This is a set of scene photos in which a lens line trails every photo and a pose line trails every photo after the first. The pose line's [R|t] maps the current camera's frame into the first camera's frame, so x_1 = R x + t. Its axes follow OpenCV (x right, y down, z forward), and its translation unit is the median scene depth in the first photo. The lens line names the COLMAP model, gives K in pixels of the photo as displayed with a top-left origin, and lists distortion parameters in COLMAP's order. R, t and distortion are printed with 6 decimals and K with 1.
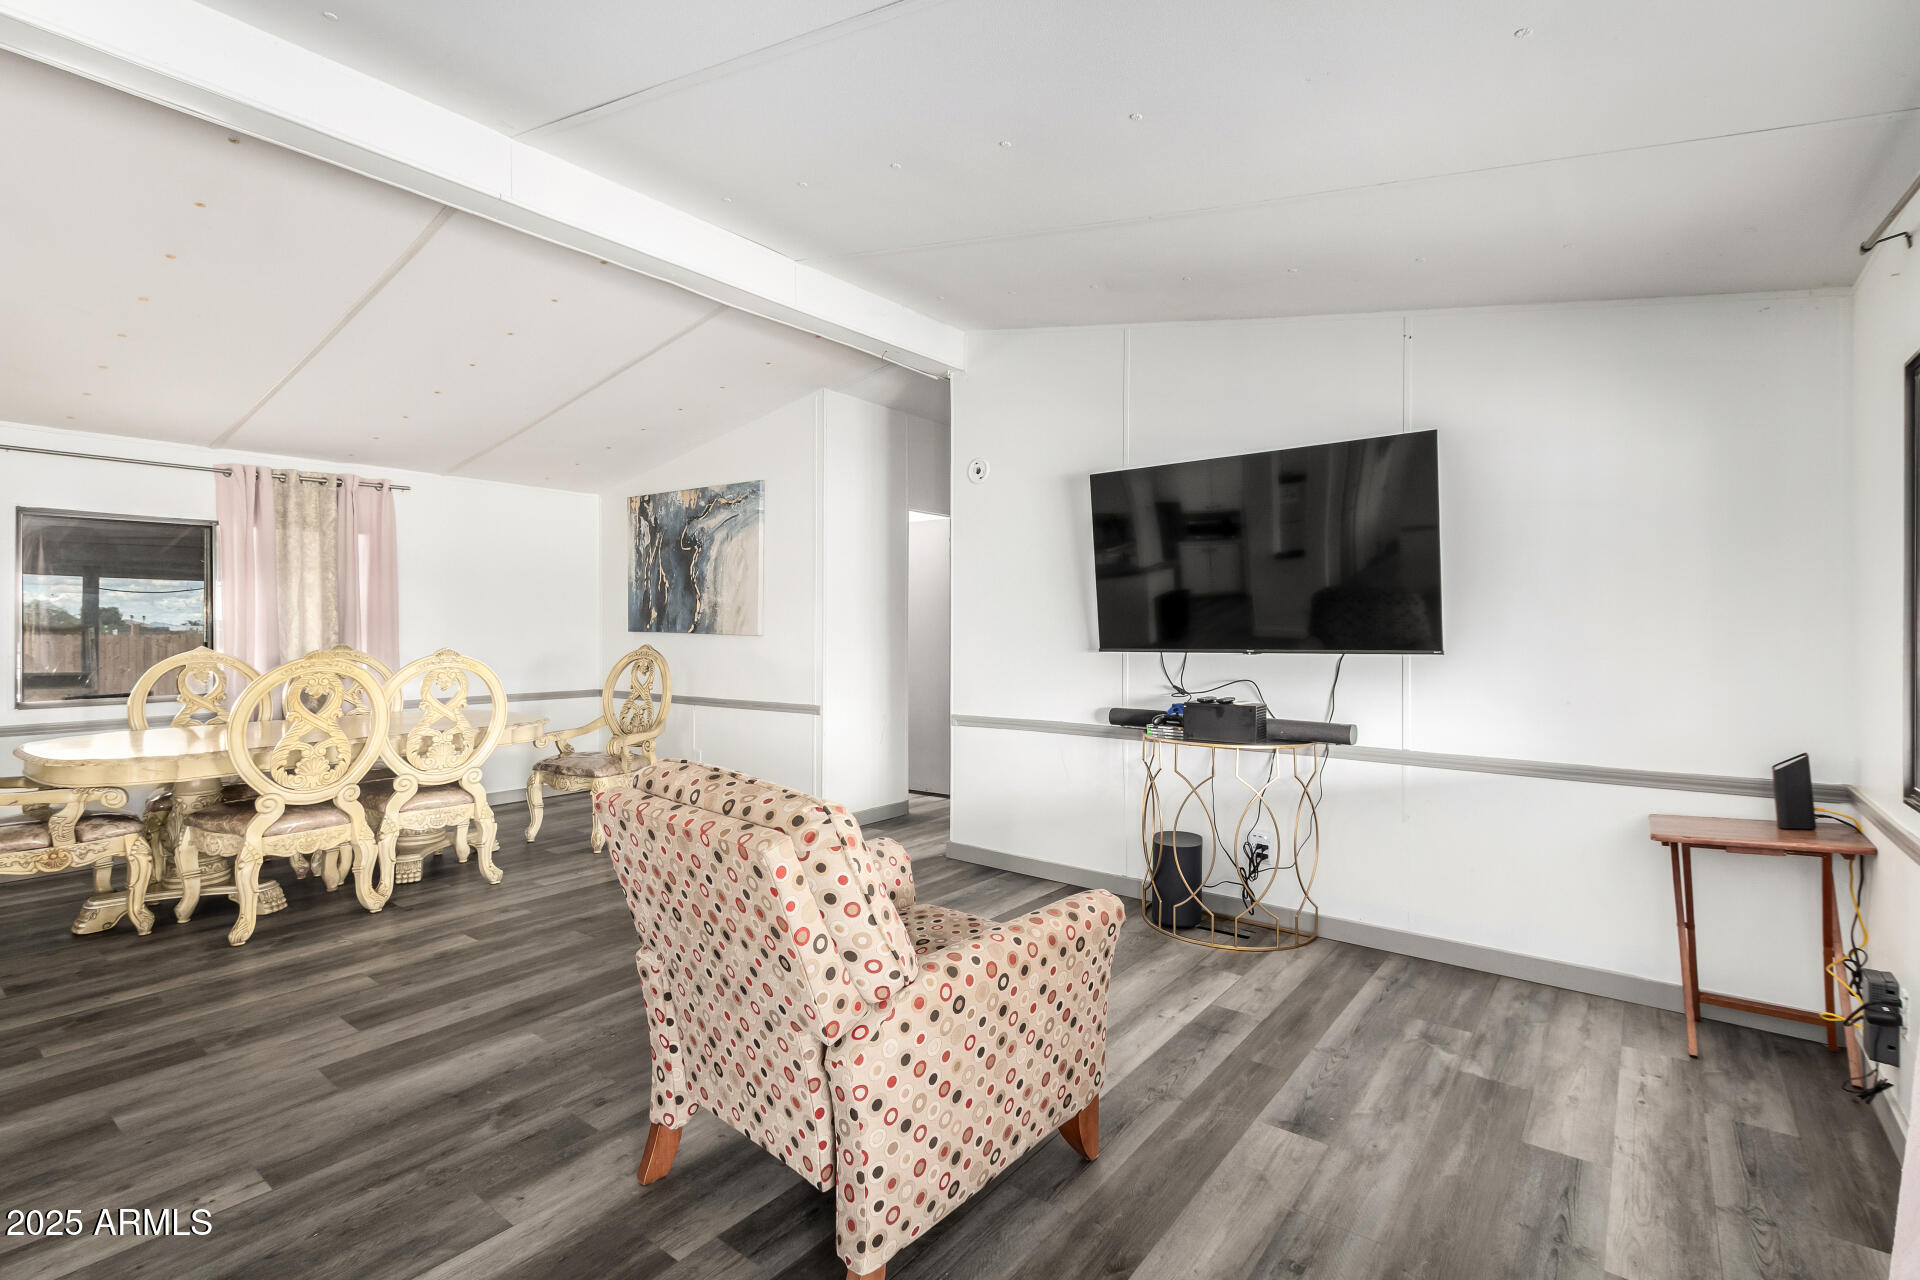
lens RADIAL K [[895.2, 0, 939.5], [0, 895.2, 628.9], [0, 0, 1]] dist [0.004283, 0.000501]
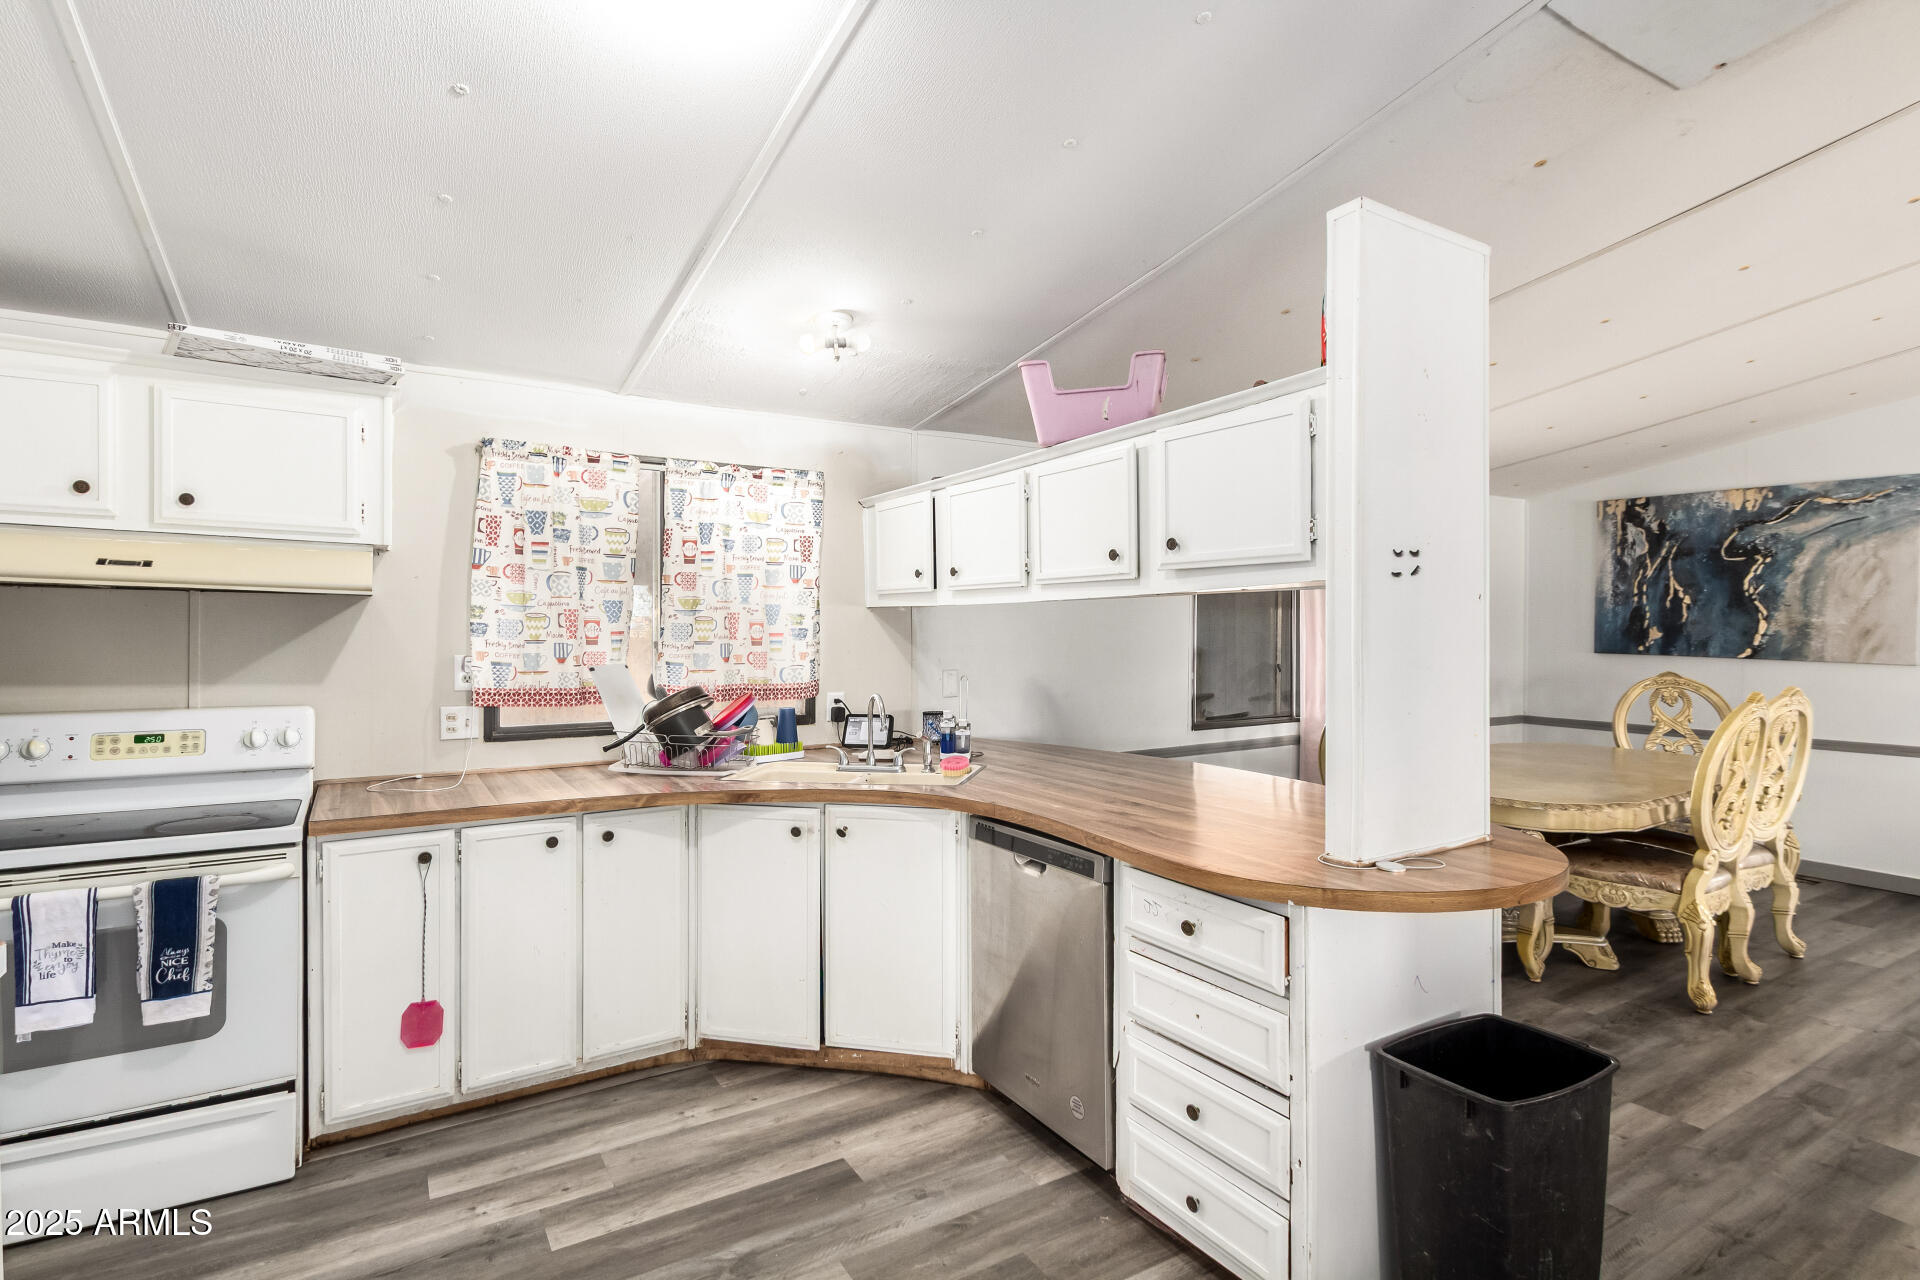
lens RADIAL K [[927.7, 0, 934.7], [0, 927.7, 636.1], [0, 0, 1]] dist [0.001149, 0.000110]
pose [[0.933684, 0.006106, -0.358045, -0.707107], [-0.001521, 0.999913, 0.013085, -0.027861], [0.358094, -0.011672, 0.933613, -0.102160]]
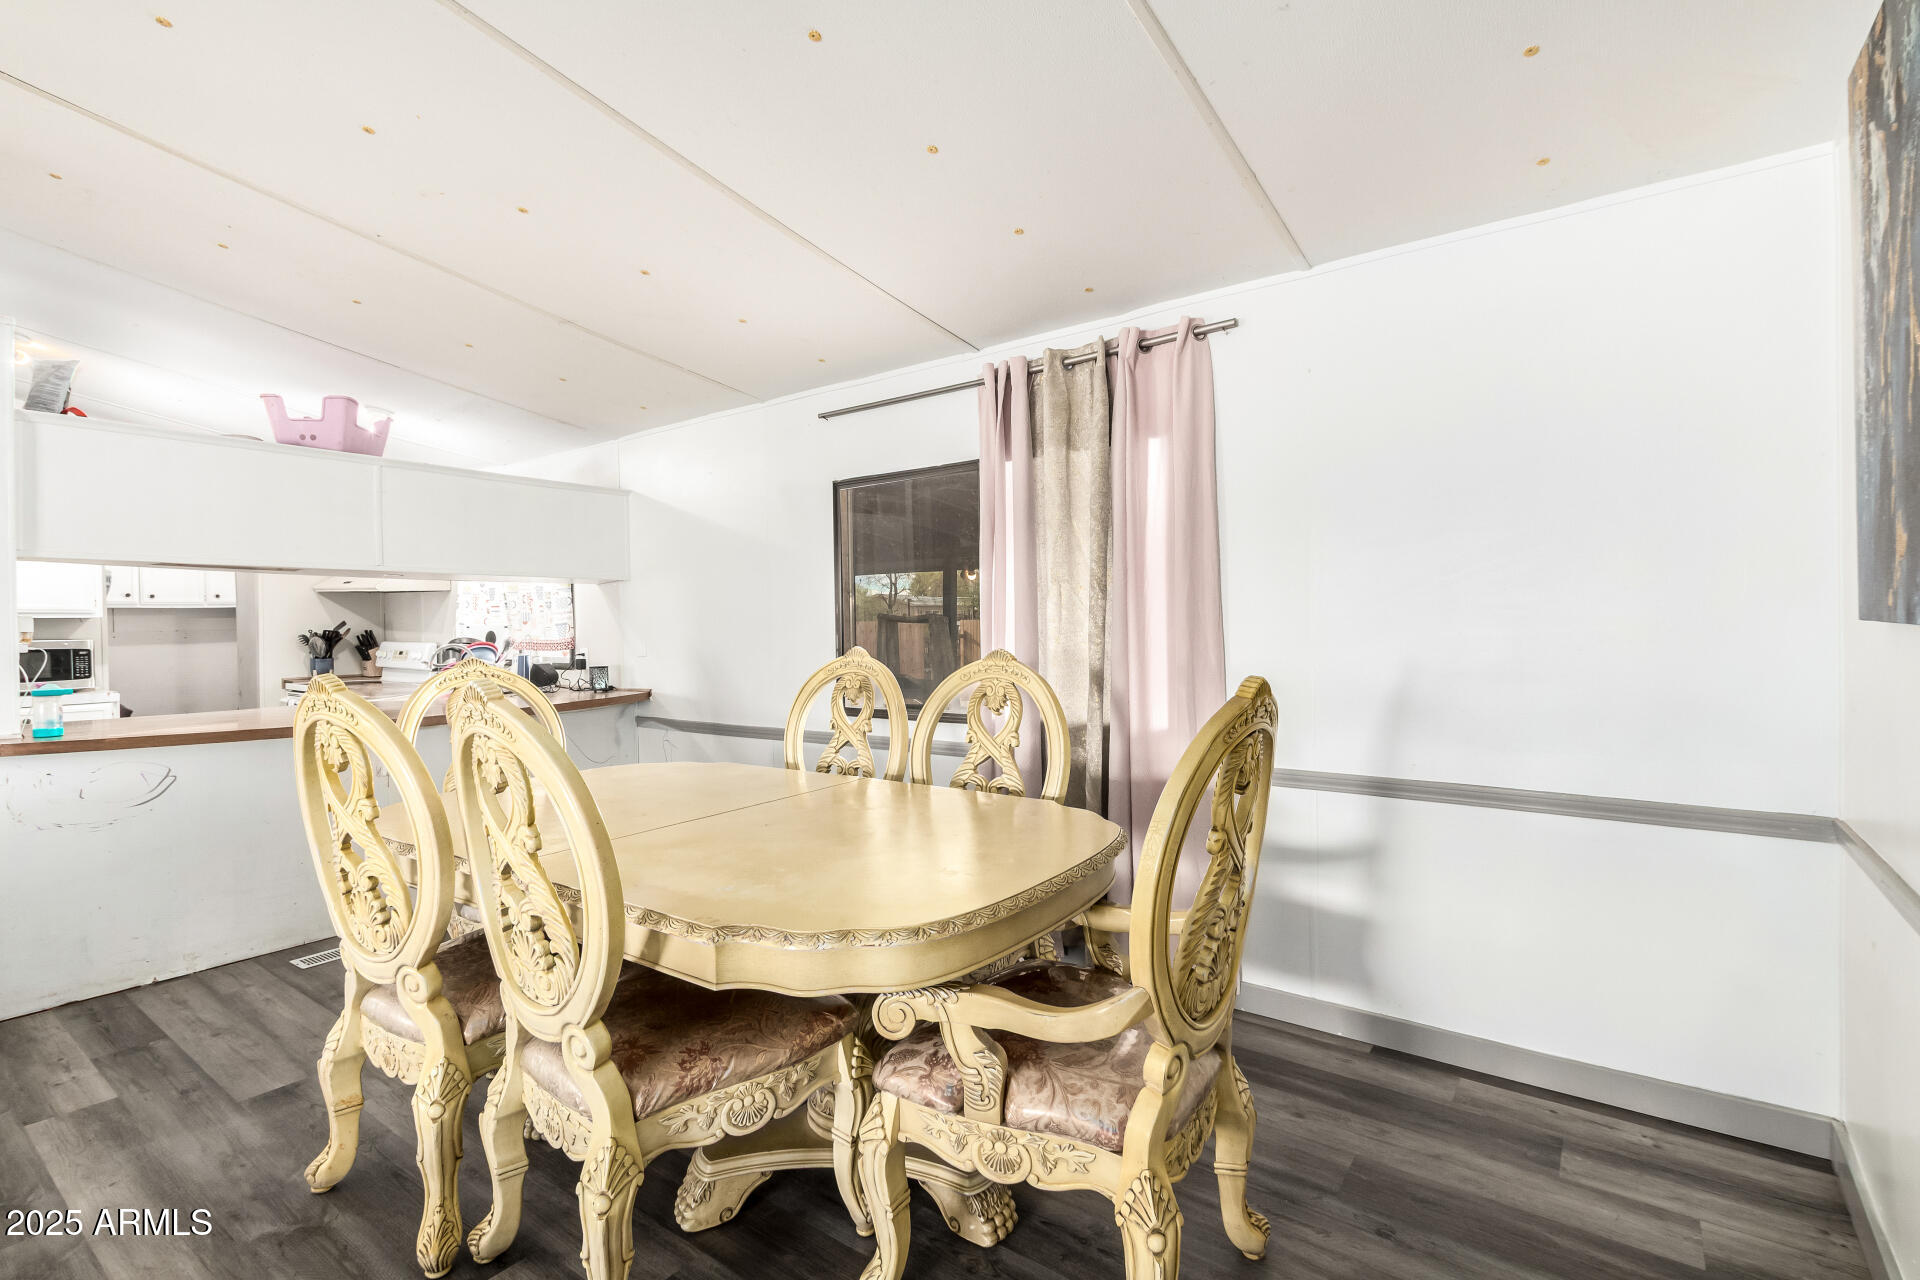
lens RADIAL K [[893.2, 0, 954.5], [0, 893.2, 625.5], [0, 0, 1]] dist [0.003082, 0.000065]
pose [[0.035508, 0.006429, -0.999349, -0.120826], [0.015524, 0.999855, 0.006984, -0.001067], [0.999249, -0.015762, 0.035403, 0.831751]]
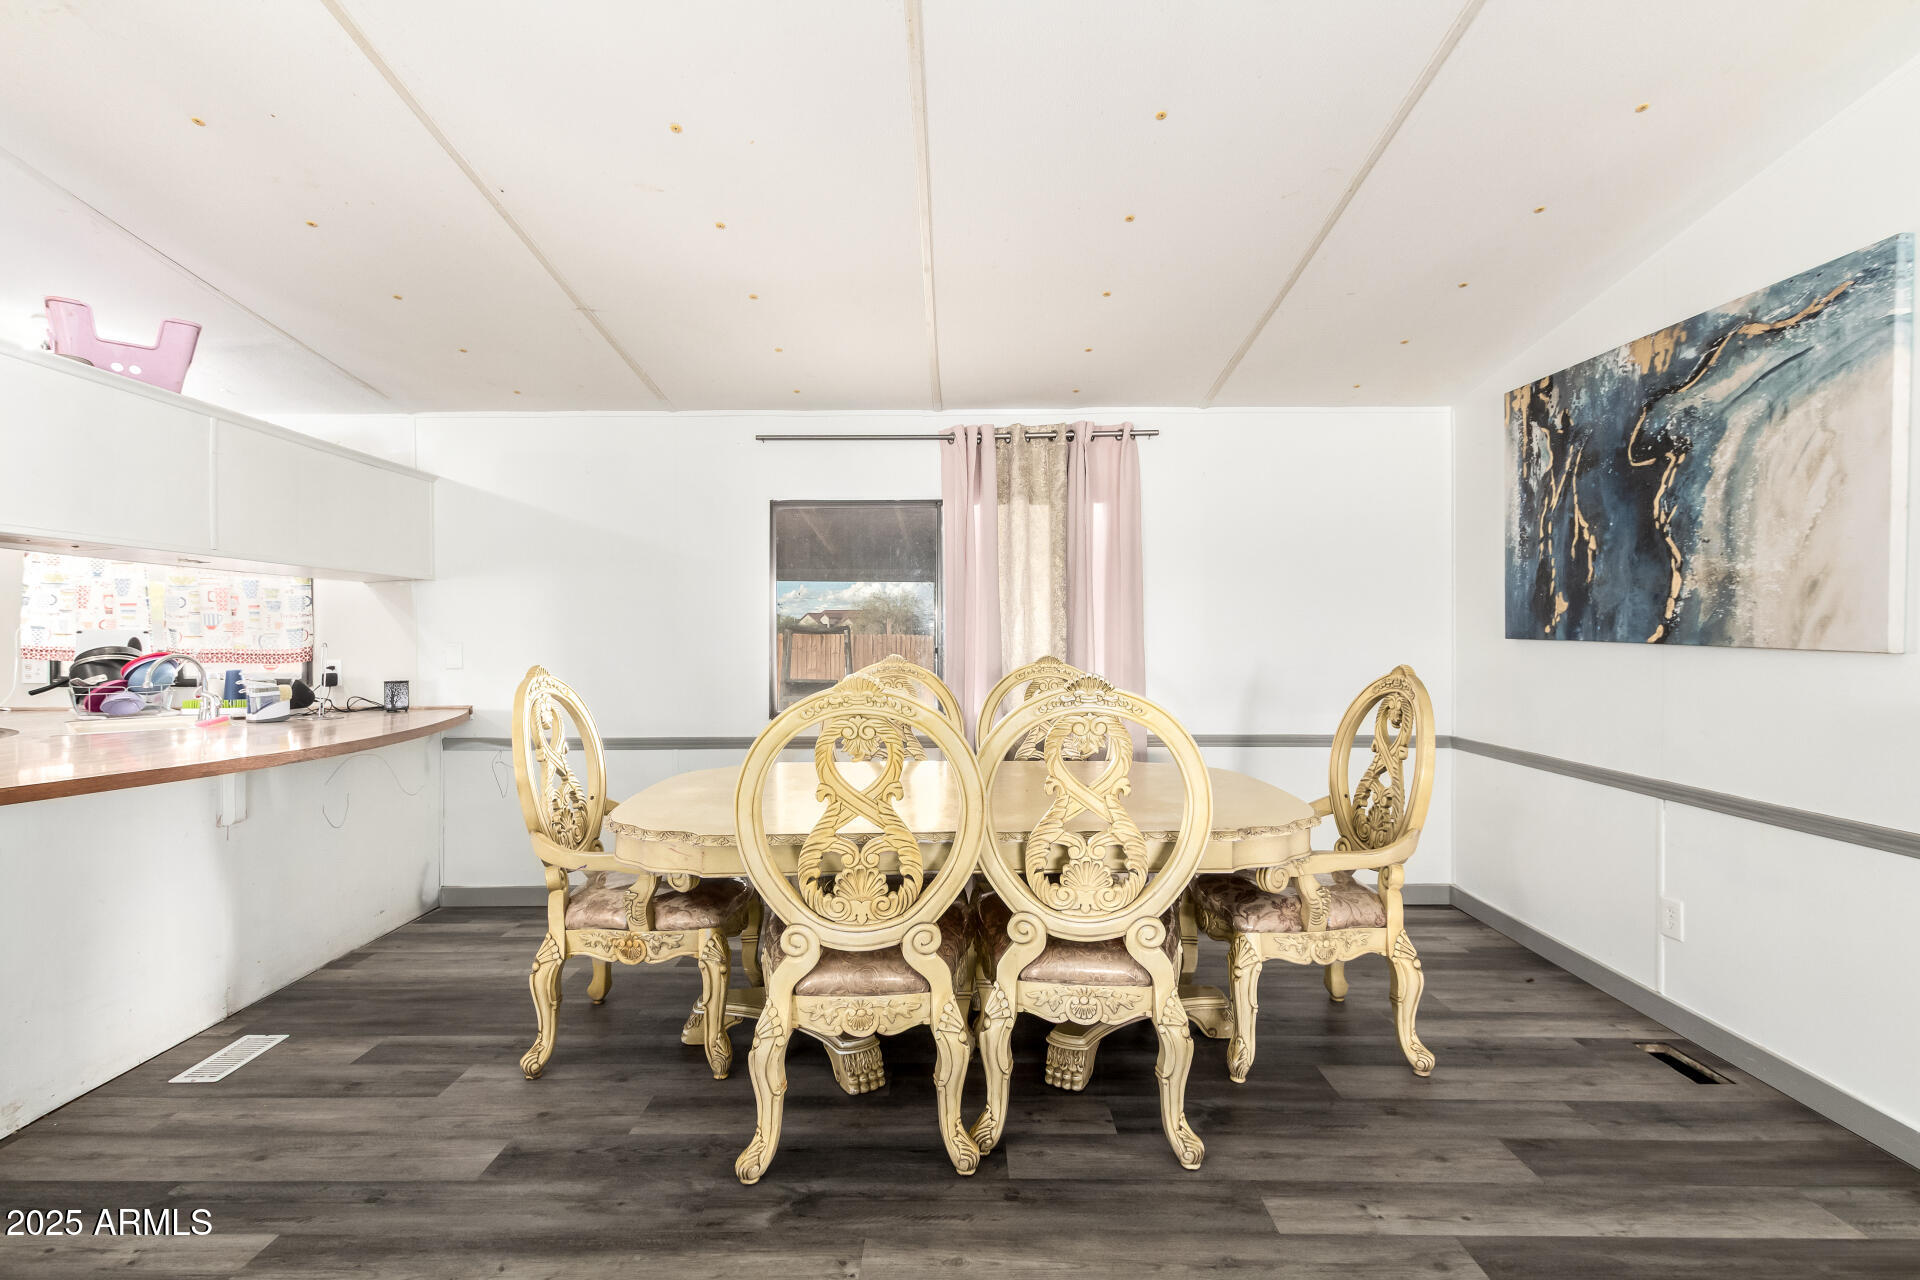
lens RADIAL K [[878.4, 0, 955.1], [0, 878.4, 632.4], [0, 0, 1]] dist [0.001696, -0.000558]
pose [[0.620809, 0.001697, -0.783960, -0.151639], [-0.000298, 0.999998, 0.001929, -0.001833], [0.783962, -0.000964, 0.620808, 0.451276]]
